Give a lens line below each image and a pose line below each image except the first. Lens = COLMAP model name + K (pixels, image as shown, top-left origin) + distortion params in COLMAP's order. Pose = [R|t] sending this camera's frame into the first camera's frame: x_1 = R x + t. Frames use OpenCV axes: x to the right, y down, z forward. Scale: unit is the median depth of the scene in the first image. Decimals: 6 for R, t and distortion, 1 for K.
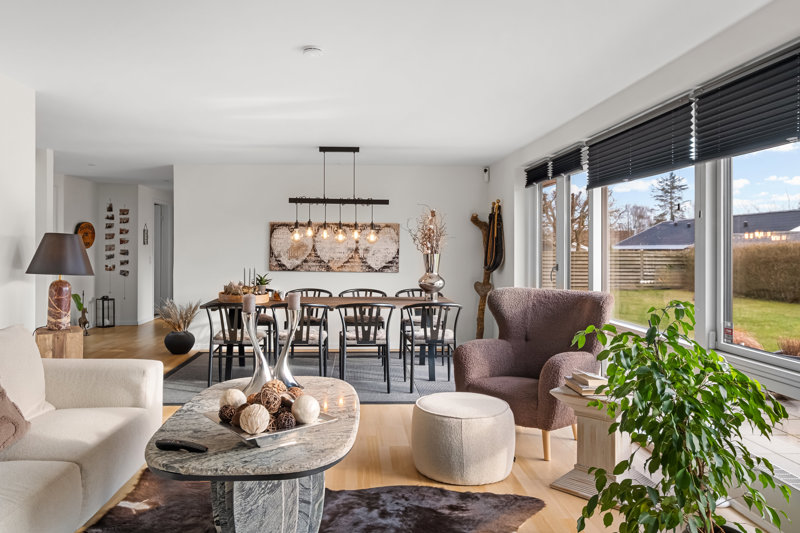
lens RADIAL K [[589.8, 0, 398.4], [0, 589.8, 260.7], [0, 0, 1]] dist [-0.006454, 0.003016]
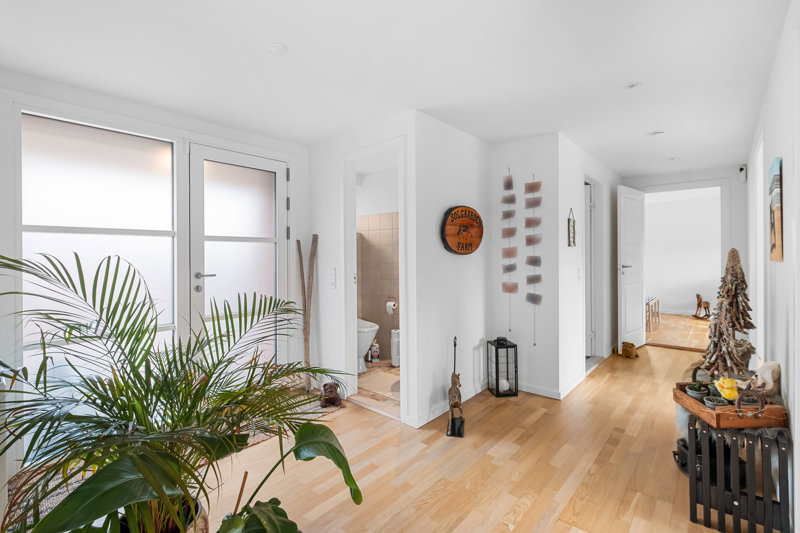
lens RADIAL K [[364.5, 0, 399.0], [0, 364.5, 262.3], [0, 0, 1]] dist [-0.002281, -0.000003]
pose [[0.731015, -0.006460, -0.682330, -0.326728], [0.001446, 0.999968, -0.007917, -0.010186], [0.682359, 0.004801, 0.731001, 0.668987]]
